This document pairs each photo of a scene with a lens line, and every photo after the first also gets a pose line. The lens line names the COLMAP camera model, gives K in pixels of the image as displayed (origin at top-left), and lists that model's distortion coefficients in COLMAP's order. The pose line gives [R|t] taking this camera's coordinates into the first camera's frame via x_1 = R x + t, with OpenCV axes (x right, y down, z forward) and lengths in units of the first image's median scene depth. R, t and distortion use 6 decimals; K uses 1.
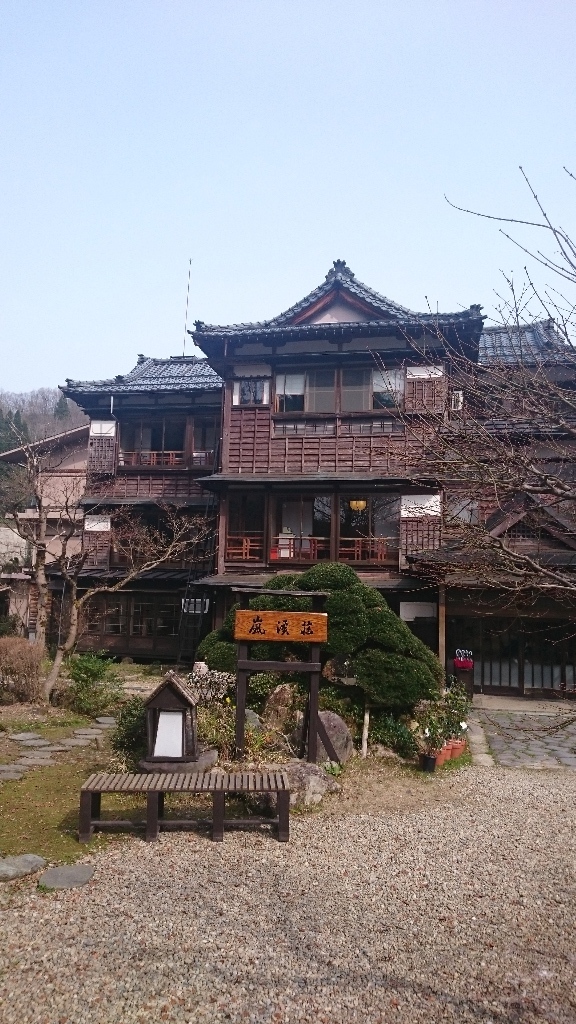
lens RADIAL K [[755.2, 0, 288.0], [0, 755.2, 512.0], [0, 0, 1]] dist [0.033854, -0.004011]
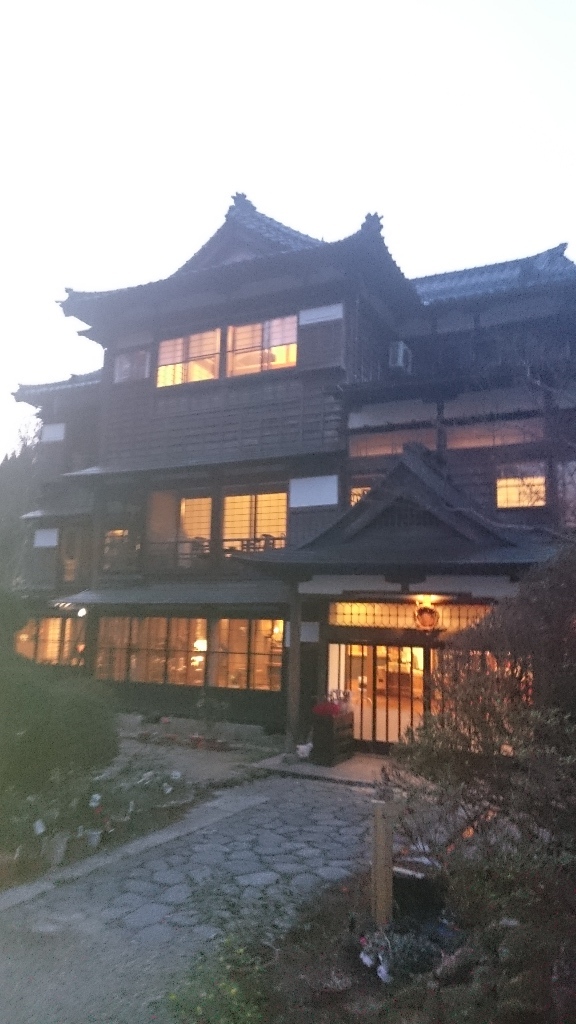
lens RADIAL K [[771.2, 0, 288.0], [0, 771.2, 512.0], [0, 0, 1]] dist [-0.002927, -0.002336]
pose [[0.969322, -0.047575, -0.241147, 0.305200], [0.040767, 0.998619, -0.033145, 0.031992], [0.242391, 0.022298, 0.969922, 0.241539]]
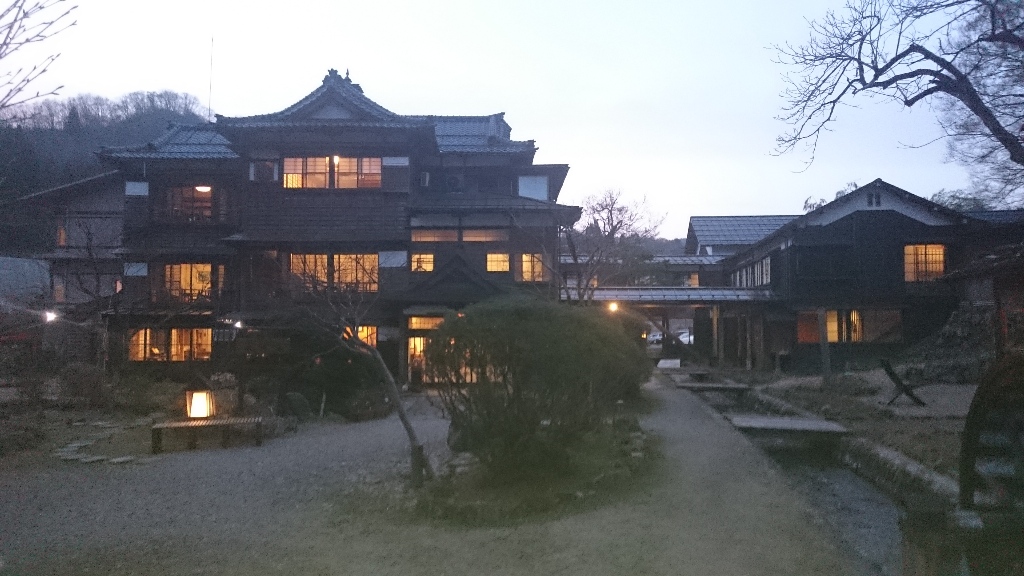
lens RADIAL K [[755.2, 0, 512.0], [0, 755.2, 288.0], [0, 0, 1]] dist [0.033854, -0.004011]
pose [[0.974674, -0.017644, 0.222934, 0.072386], [0.003227, 0.997889, 0.064865, -0.041127], [-0.223608, -0.062503, 0.972673, -0.371516]]
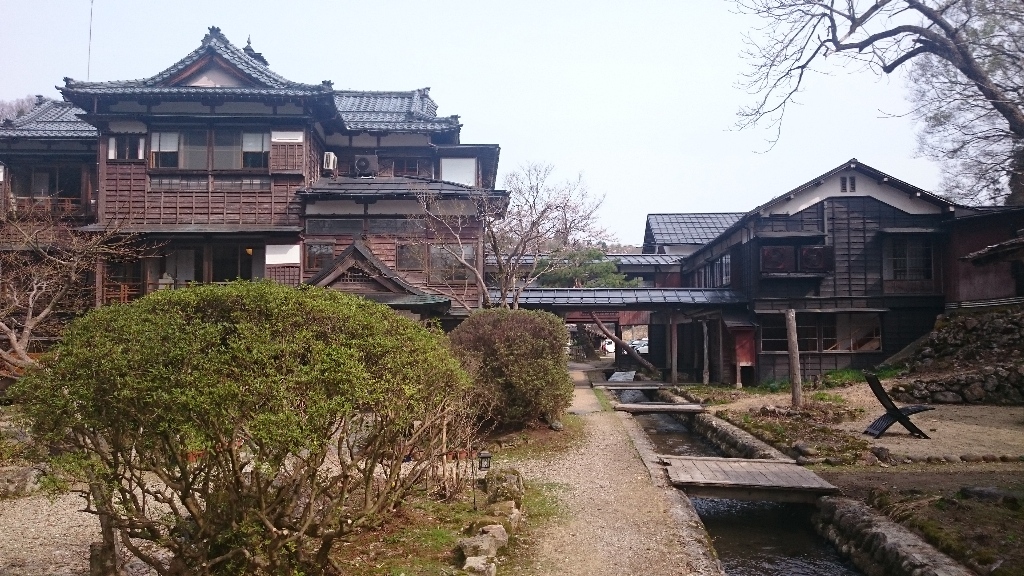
lens RADIAL K [[771.2, 0, 520.6], [0, 771.2, 301.3], [0, 0, 1]] dist [-0.002927, -0.002336]
pose [[0.960816, -0.021028, 0.276387, 0.181057], [0.001286, 0.997446, 0.071414, -0.018853], [-0.277183, -0.068260, 0.958389, -0.211804]]
